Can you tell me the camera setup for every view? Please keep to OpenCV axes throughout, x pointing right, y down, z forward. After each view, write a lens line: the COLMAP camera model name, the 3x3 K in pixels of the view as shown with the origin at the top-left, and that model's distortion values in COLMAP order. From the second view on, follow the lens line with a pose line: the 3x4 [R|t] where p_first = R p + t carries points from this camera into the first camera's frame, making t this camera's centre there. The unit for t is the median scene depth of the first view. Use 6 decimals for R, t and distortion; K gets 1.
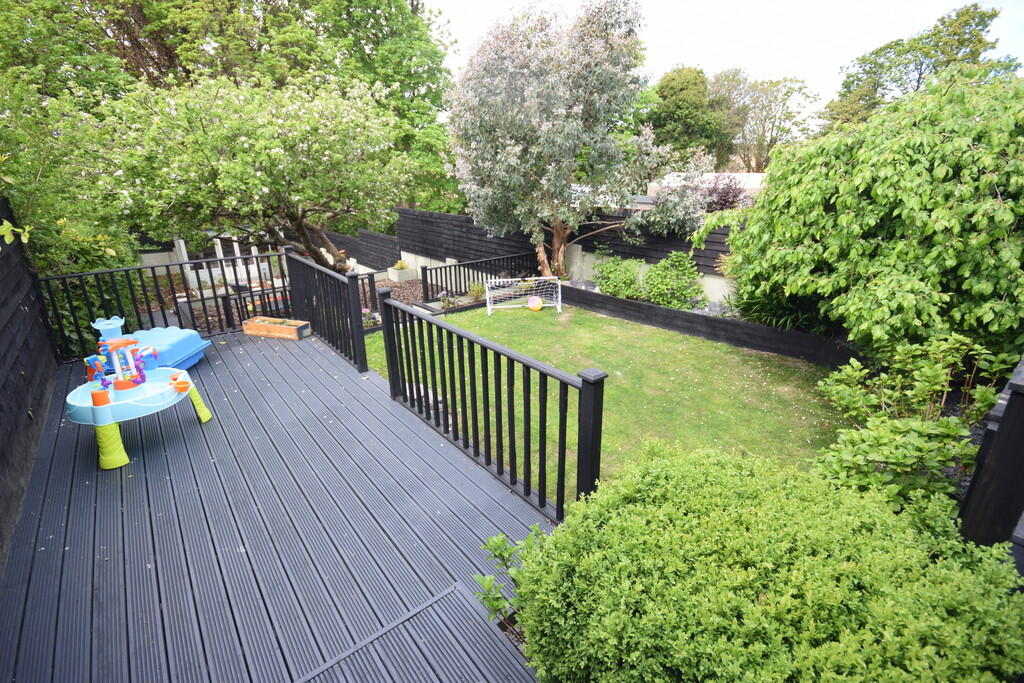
lens RADIAL K [[476.4, 0, 518.0], [0, 476.4, 341.3], [0, 0, 1]] dist [-0.005320, -0.003020]
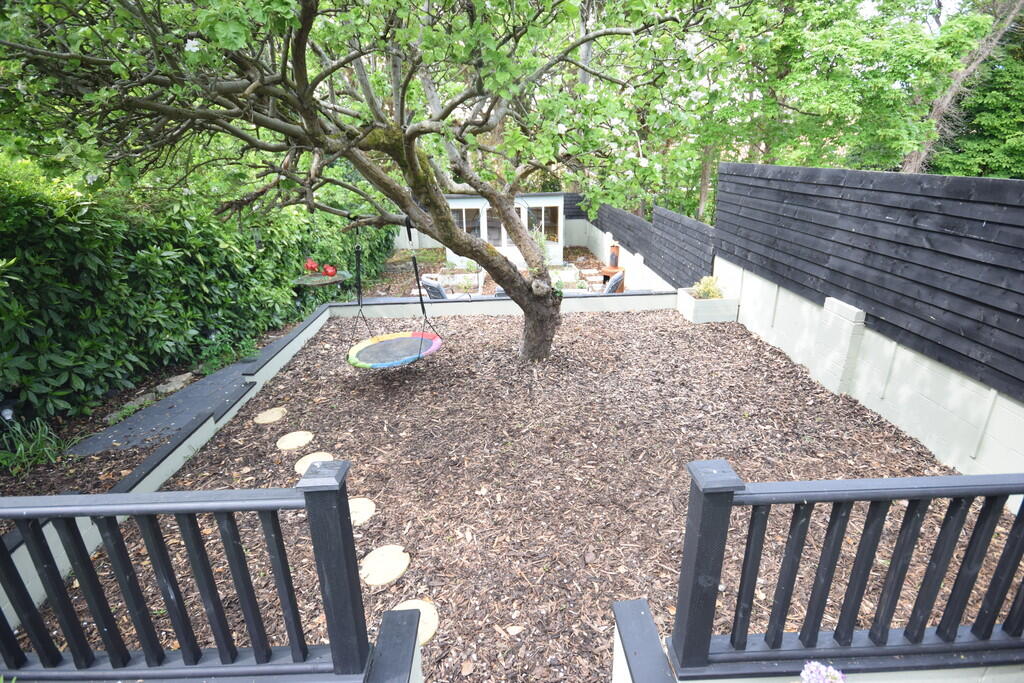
lens RADIAL K [[494.0, 0, 515.3], [0, 494.0, 340.6], [0, 0, 1]] dist [0.001445, -0.000838]
pose [[0.784878, 0.210245, -0.582893, -0.176647], [-0.195657, 0.976643, 0.088812, -0.207045], [0.587950, 0.044340, 0.807681, 0.891517]]
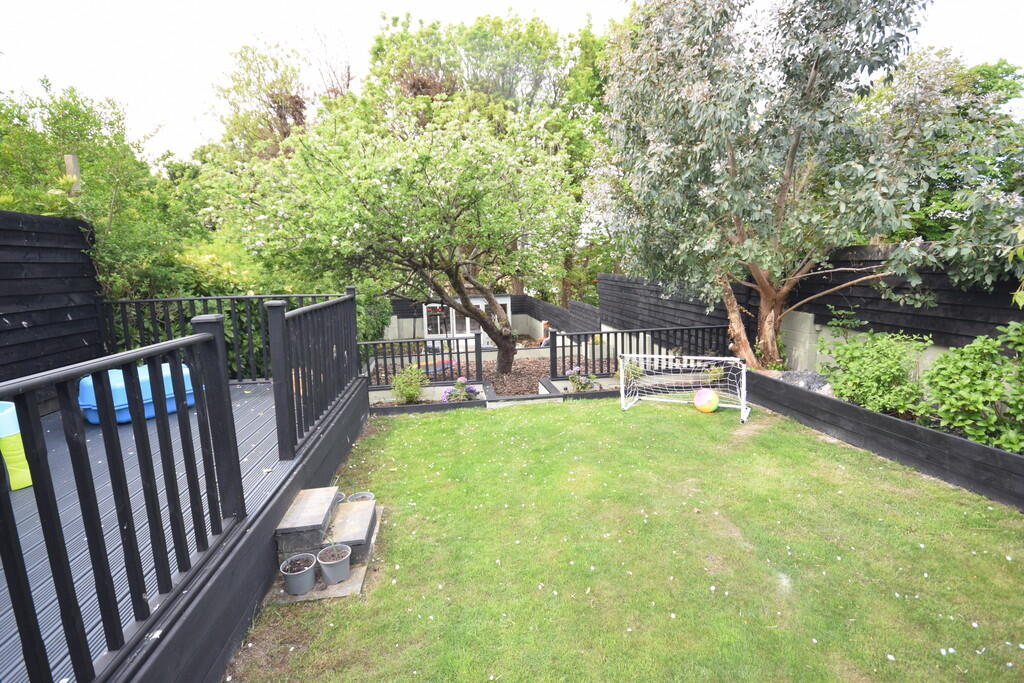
lens RADIAL K [[494.0, 0, 513.3], [0, 494.0, 343.3], [0, 0, 1]] dist [0.001445, -0.000838]
pose [[0.848673, 0.069588, -0.524320, 0.159845], [-0.160584, 0.978415, -0.130068, -0.030198], [0.503952, 0.194583, 0.841529, 0.346303]]
